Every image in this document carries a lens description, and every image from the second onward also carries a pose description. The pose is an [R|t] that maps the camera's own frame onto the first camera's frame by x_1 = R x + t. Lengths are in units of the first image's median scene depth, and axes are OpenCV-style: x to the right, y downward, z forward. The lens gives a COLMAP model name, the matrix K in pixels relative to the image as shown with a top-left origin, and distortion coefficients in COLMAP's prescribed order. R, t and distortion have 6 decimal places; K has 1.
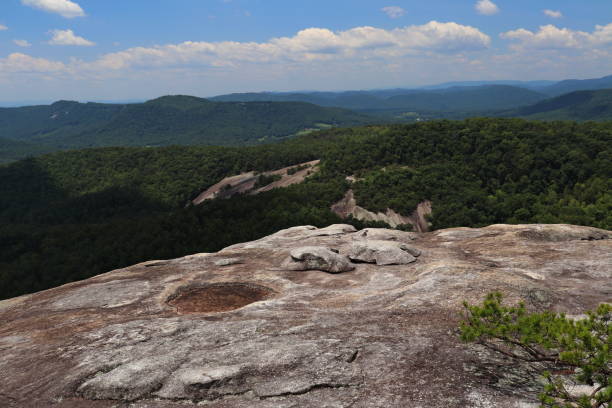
lens RADIAL K [[611.4, 0, 306.0], [0, 611.4, 204.0], [0, 0, 1]] dist [-0.111321, 0.182826]
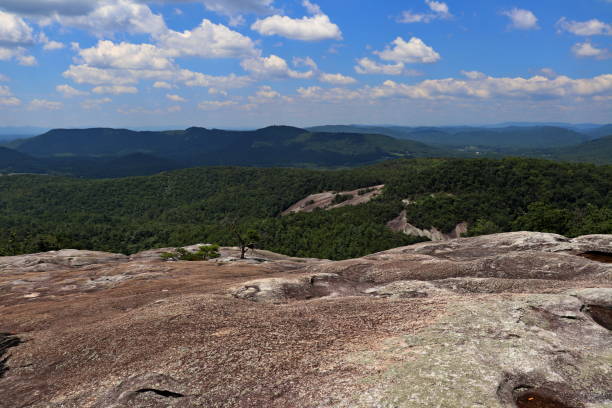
lens RADIAL K [[525.8, 0, 306.0], [0, 525.8, 204.0], [0, 0, 1]] dist [-0.176925, 0.196800]
pose [[0.984276, 0.054142, -0.168136, 0.052529], [-0.057512, 0.998228, -0.015239, -0.007685], [0.167013, 0.024669, 0.985646, -0.099438]]
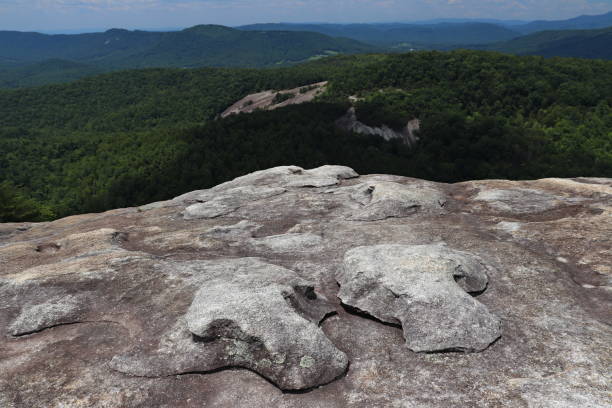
lens RADIAL K [[499.2, 0, 306.0], [0, 499.2, 204.0], [0, 0, 1]] dist [-0.177825, 0.159066]
pose [[0.999555, 0.026195, -0.014271, 0.001021], [-0.023372, 0.984986, 0.171043, -0.000807], [0.018537, -0.170633, 0.985160, 0.012684]]
